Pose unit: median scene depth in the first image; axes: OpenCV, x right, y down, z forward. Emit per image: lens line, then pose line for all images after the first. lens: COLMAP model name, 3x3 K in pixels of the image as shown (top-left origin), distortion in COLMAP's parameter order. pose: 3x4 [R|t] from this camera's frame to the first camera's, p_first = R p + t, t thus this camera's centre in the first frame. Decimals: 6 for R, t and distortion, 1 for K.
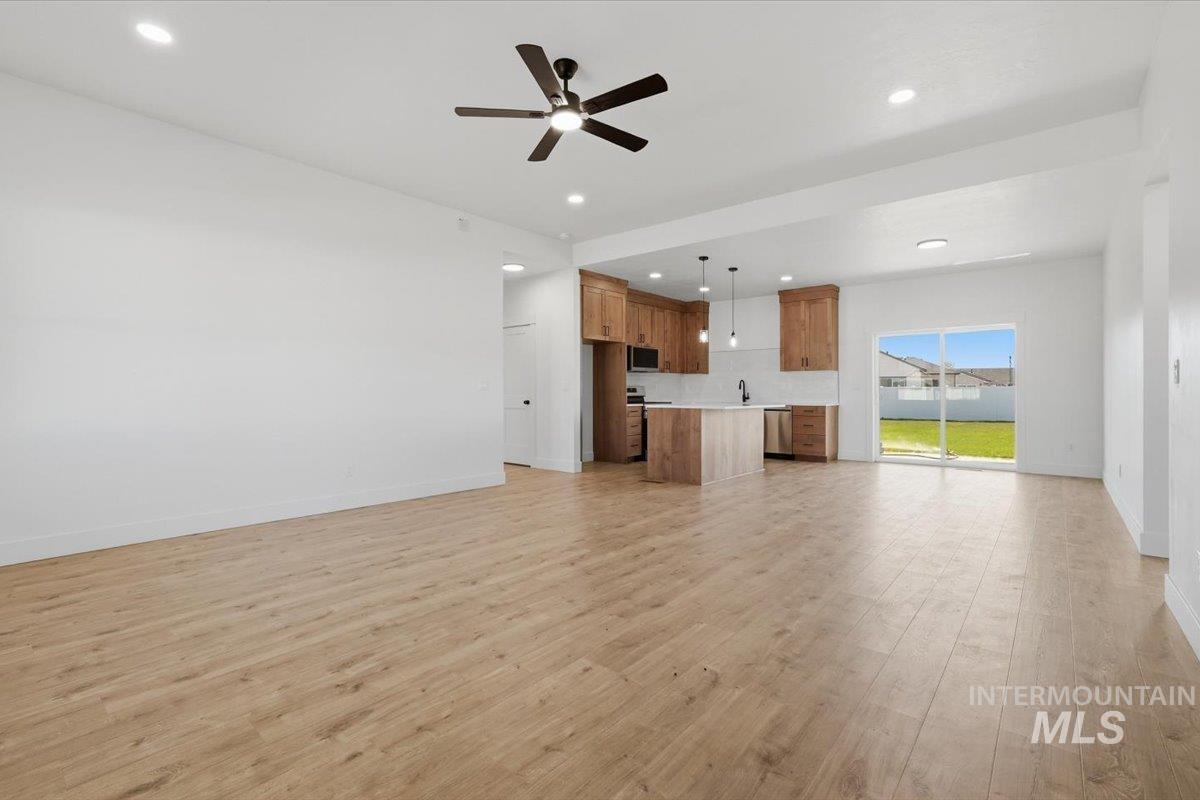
lens RADIAL K [[541.8, 0, 581.1], [0, 541.8, 386.1], [0, 0, 1]] dist [0.000289, 0.002575]
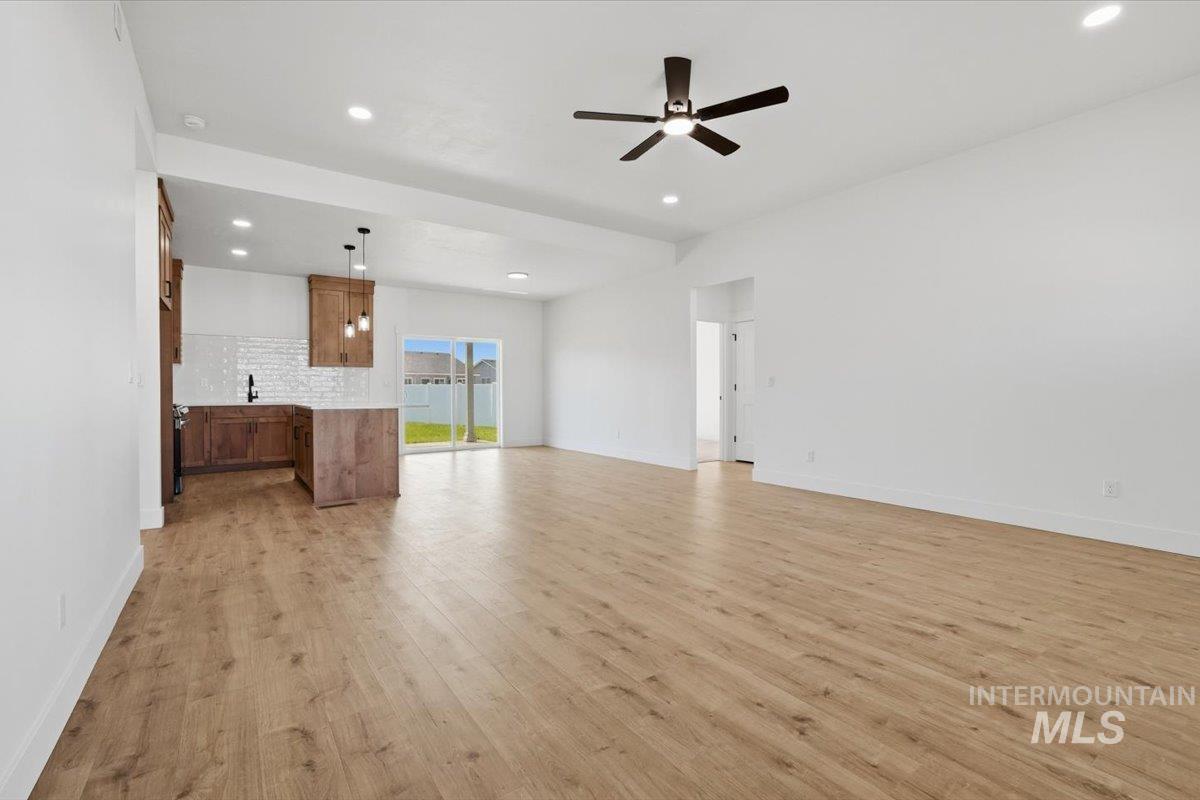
lens RADIAL K [[541.8, 0, 602.5], [0, 541.8, 400.4], [0, 0, 1]] dist [0.000289, 0.002575]
pose [[0.199140, -0.013650, 0.979876, -1.367938], [-0.017906, 0.999685, 0.017566, 0.015066], [-0.979807, -0.021044, 0.198833, 1.175921]]
